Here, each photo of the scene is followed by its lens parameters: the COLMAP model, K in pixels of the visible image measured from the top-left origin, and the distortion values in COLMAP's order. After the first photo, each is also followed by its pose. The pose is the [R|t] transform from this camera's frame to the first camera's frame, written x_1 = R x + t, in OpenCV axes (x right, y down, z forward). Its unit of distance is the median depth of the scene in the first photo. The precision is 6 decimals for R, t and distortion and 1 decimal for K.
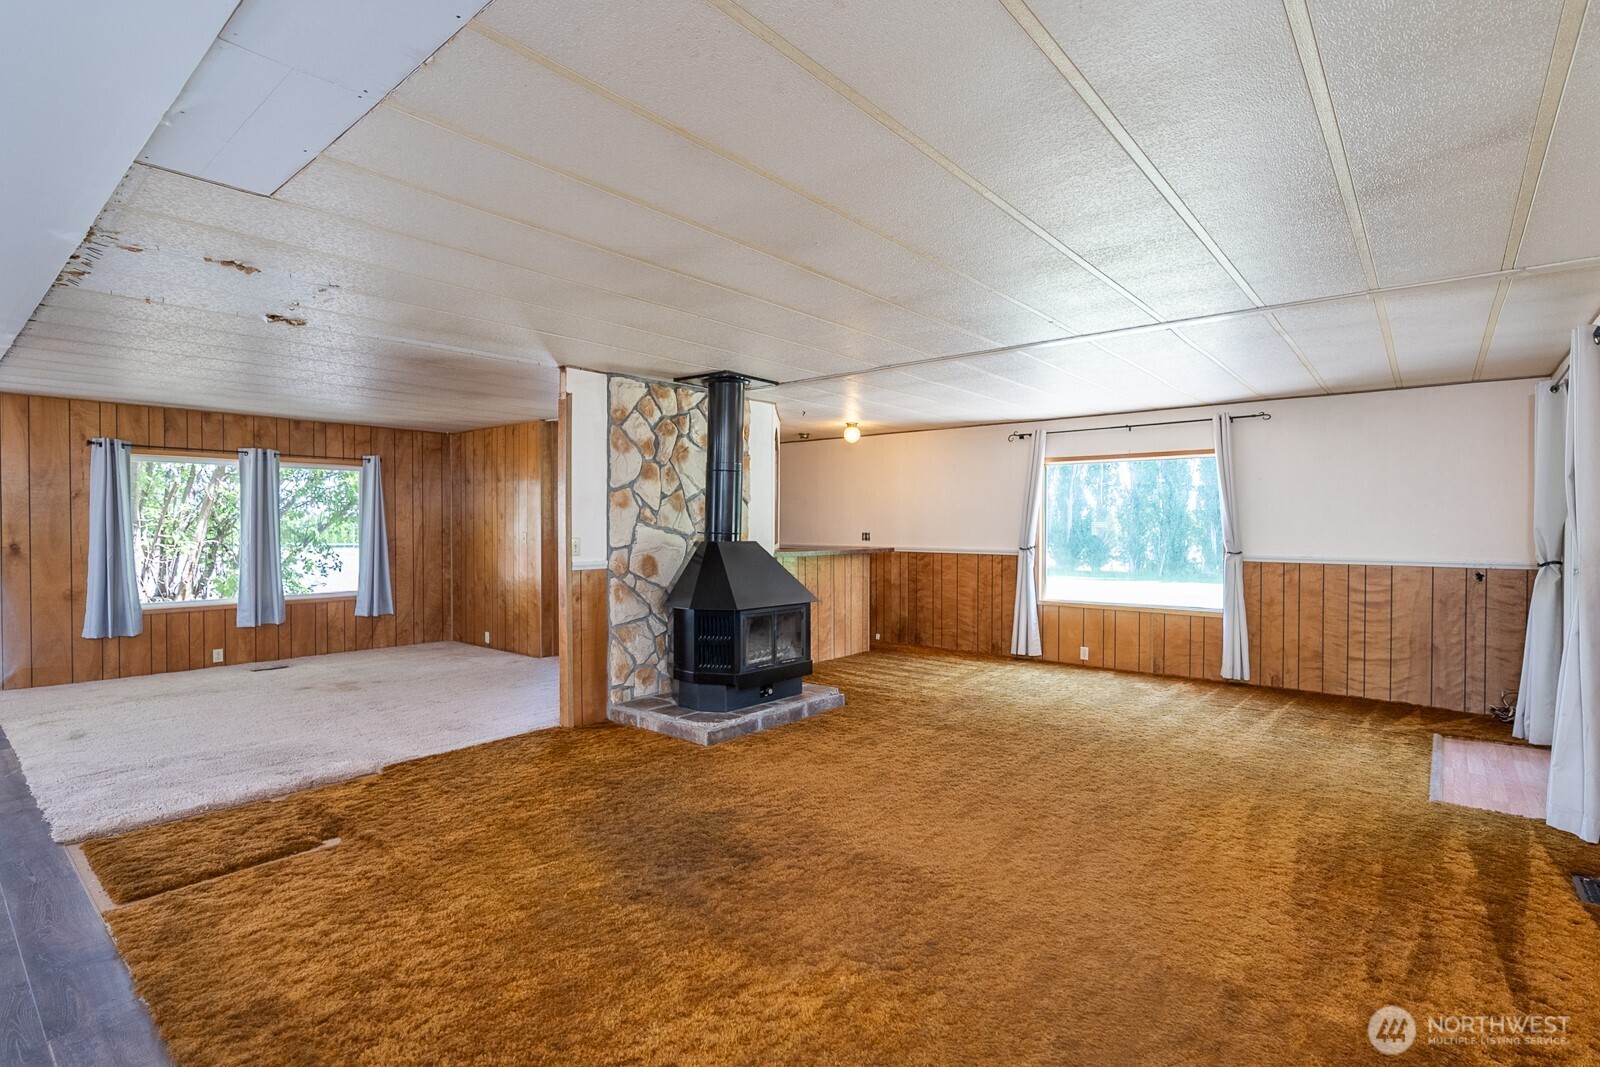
lens RADIAL K [[751.0, 0, 755.4], [0, 751.0, 531.4], [0, 0, 1]] dist [-0.007813, 0.000394]
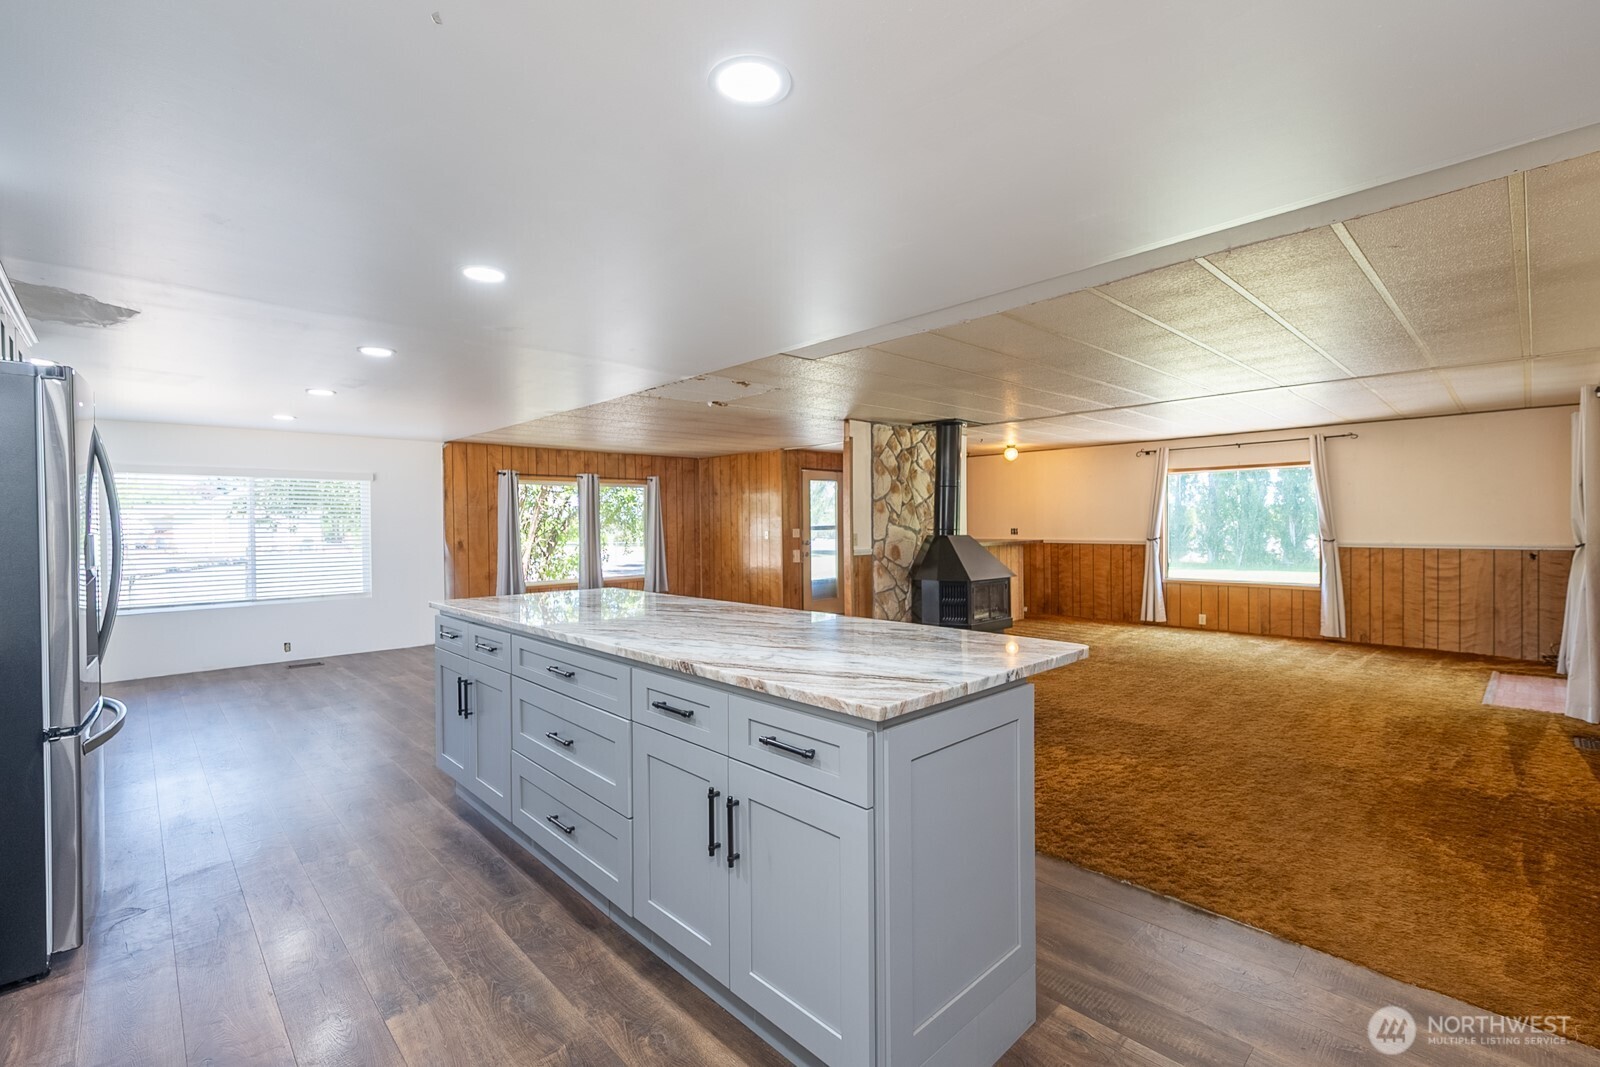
lens RADIAL K [[667.1, 0, 782.4], [0, 667.1, 530.2], [0, 0, 1]] dist [0.001725, -0.000668]
pose [[0.994796, -0.010152, -0.101375, -0.217899], [0.010324, 0.999946, 0.001165, -0.000923], [0.101358, -0.002206, 0.994848, -0.293884]]
